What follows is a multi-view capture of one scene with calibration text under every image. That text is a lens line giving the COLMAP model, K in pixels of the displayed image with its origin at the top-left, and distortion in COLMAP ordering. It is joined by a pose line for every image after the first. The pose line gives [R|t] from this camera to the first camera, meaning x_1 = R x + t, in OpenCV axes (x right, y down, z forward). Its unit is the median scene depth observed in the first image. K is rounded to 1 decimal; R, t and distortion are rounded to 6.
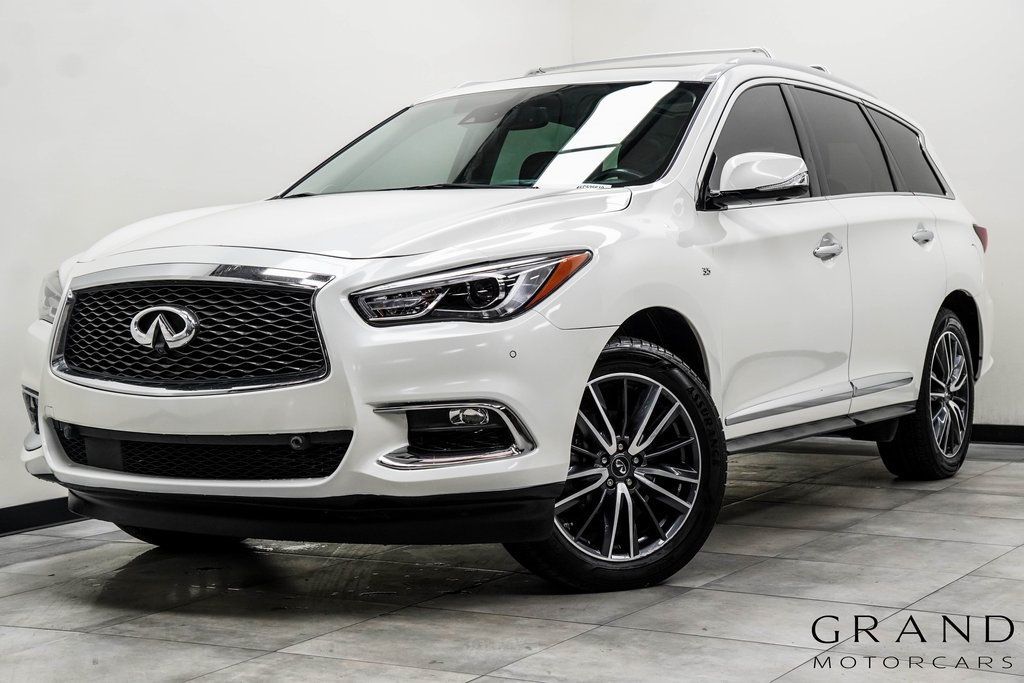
lens RADIAL K [[1763.8, 0, 510.0], [0, 1763.8, 343.9], [0, 0, 1]] dist [0.213148, 0.000000]
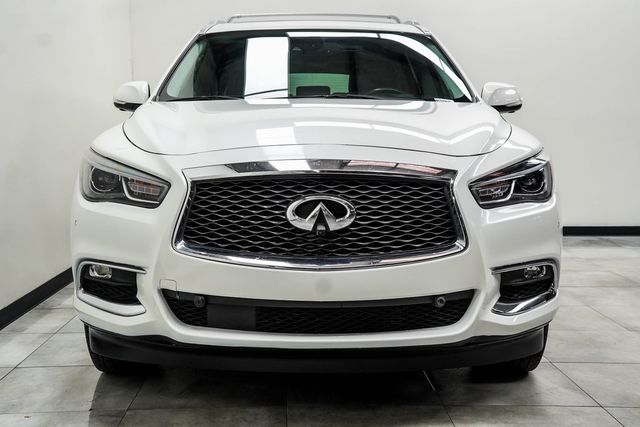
lens RADIAL K [[892.9, 0, 329.7], [0, 892.9, 204.2], [0, 0, 1]] dist [-0.165538, 0.000000]
pose [[0.849906, -0.030887, 0.526029, -0.476766], [0.009226, 0.999000, 0.043753, -0.039311], [-0.526854, -0.032333, 0.849340, 0.454976]]
